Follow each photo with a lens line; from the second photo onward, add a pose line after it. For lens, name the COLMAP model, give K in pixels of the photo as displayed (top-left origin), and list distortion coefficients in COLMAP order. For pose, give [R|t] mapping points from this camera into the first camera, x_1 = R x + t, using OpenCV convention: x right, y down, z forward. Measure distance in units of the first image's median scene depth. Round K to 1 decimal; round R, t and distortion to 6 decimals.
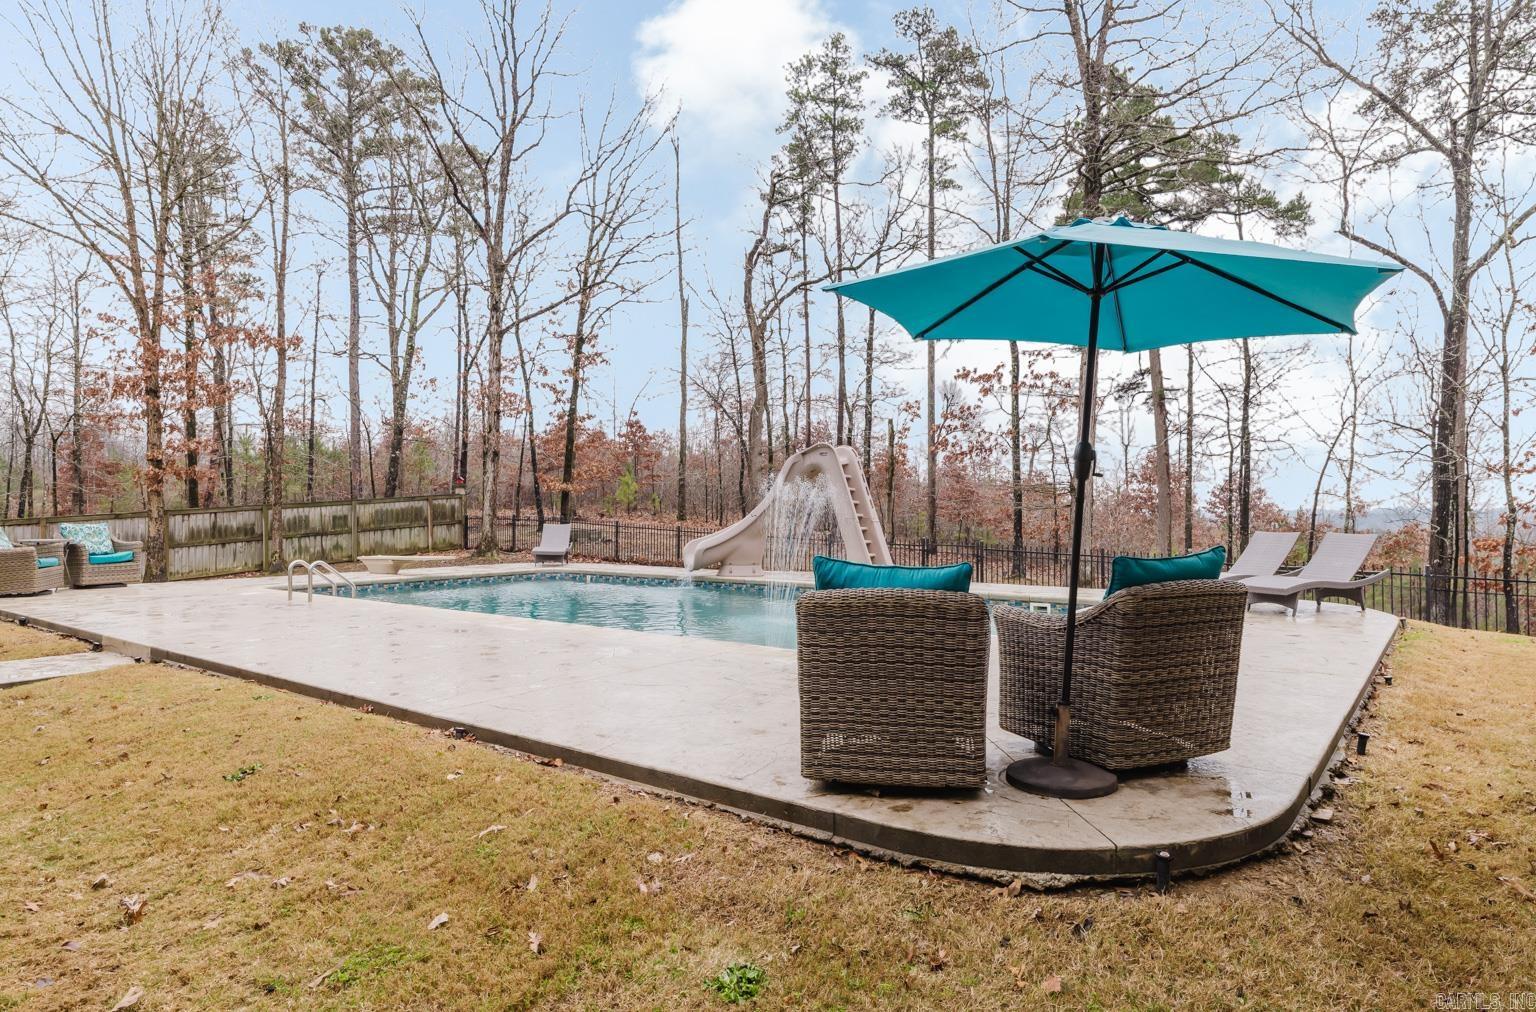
lens RADIAL K [[882.1, 0, 766.1], [0, 882.1, 538.5], [0, 0, 1]] dist [0.008106, -0.000915]
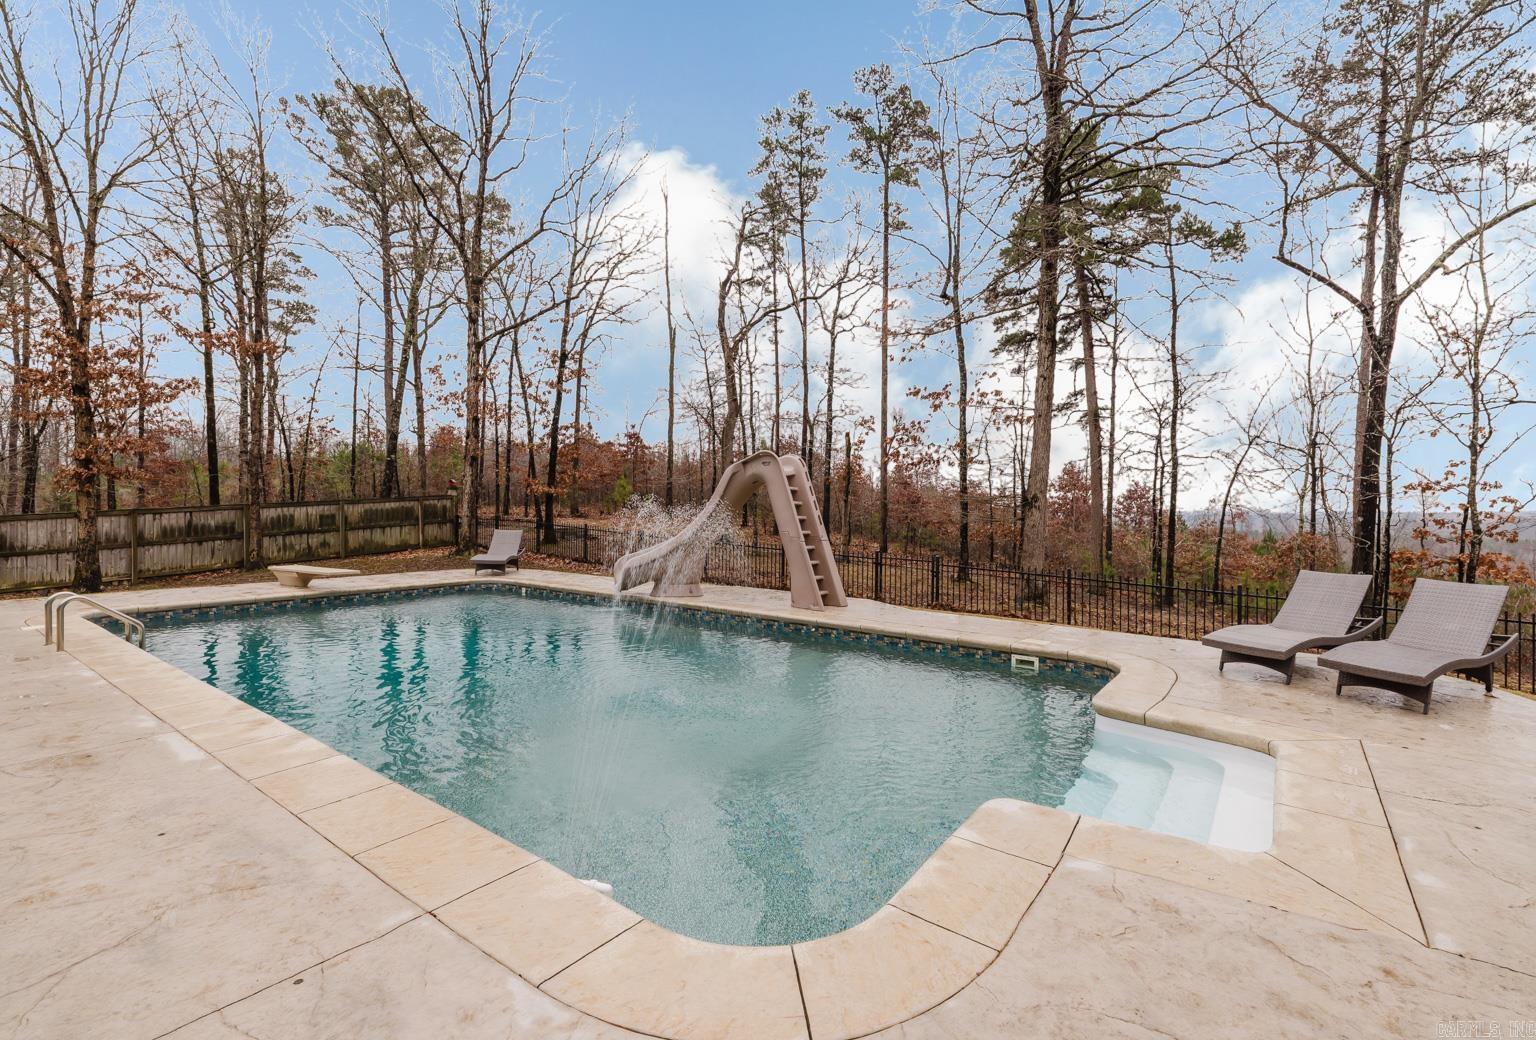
lens RADIAL K [[689.8, 0, 763.3], [0, 689.8, 516.1], [0, 0, 1]] dist [0.001292, 0.000819]
pose [[0.999792, 0.013380, 0.015394, 0.024698], [-0.013103, 0.999752, -0.017980, -0.014313], [-0.015631, 0.017775, 0.999720, 0.145174]]
